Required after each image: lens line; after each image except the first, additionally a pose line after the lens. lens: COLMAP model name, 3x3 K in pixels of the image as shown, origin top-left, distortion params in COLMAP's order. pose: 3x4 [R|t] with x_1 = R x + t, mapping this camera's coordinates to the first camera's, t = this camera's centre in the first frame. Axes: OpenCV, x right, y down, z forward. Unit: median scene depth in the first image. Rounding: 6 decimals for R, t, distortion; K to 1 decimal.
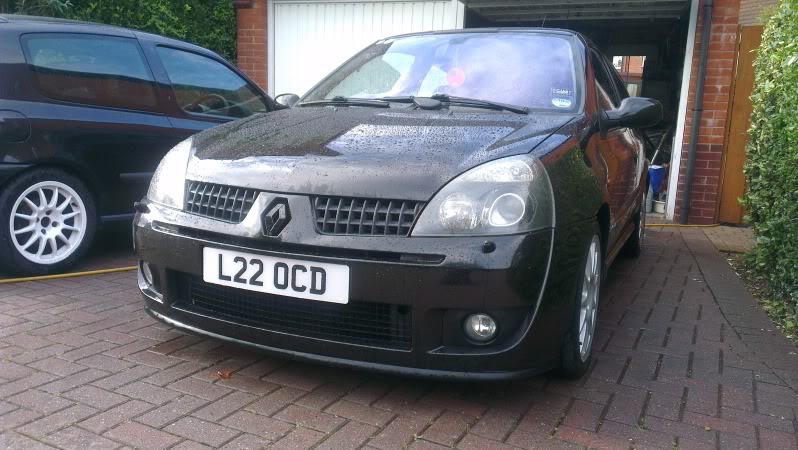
lens RADIAL K [[635.8, 0, 396.7], [0, 635.8, 221.5], [0, 0, 1]] dist [0.117638, -0.158993]
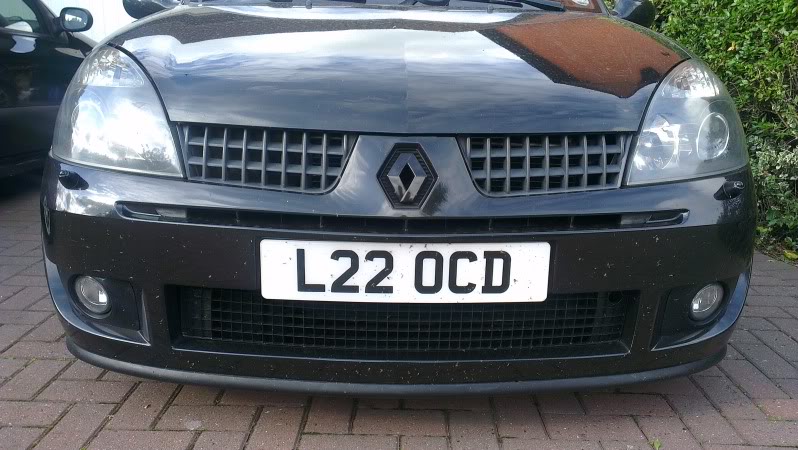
lens RADIAL K [[635.8, 0, 401.2], [0, 635.8, 218.6], [0, 0, 1]] dist [0.117638, -0.158993]
pose [[0.900199, -0.121753, 0.418112, -0.446191], [0.075196, 0.989158, 0.126142, -0.043233], [-0.428937, -0.082113, 0.899595, 0.465878]]
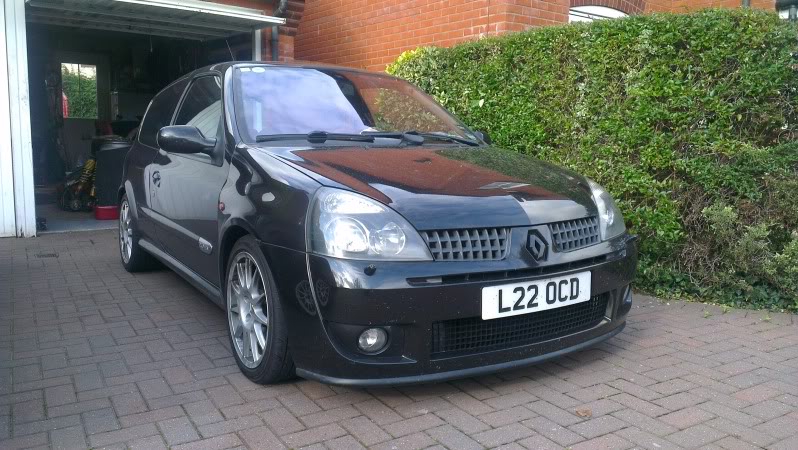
lens RADIAL K [[635.8, 0, 395.0], [0, 635.8, 226.9], [0, 0, 1]] dist [0.117638, -0.158993]
pose [[0.549492, -0.144799, 0.822856, -1.303302], [0.141792, 0.986743, 0.078951, -0.172920], [-0.823380, 0.073291, 0.562738, 0.547573]]
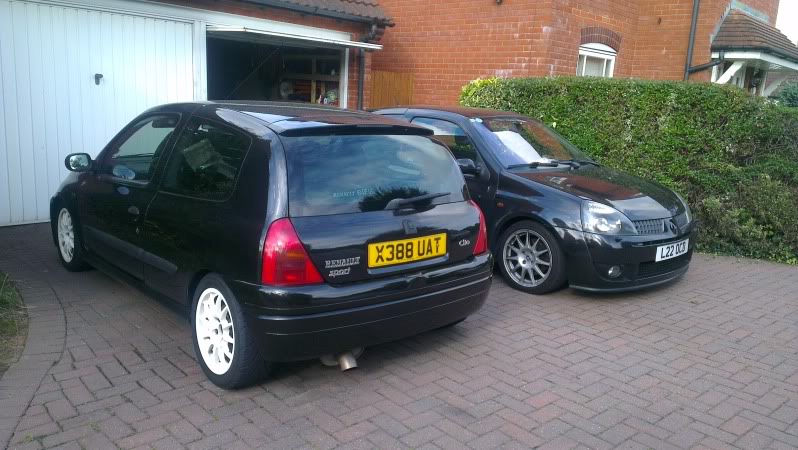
lens RADIAL K [[635.8, 0, 397.0], [0, 635.8, 226.9], [0, 0, 1]] dist [0.117638, -0.158993]
pose [[0.391200, -0.205762, 0.897009, -2.908564], [0.115970, 0.977938, 0.173749, -0.579041], [-0.912970, 0.036056, 0.406431, 0.958938]]
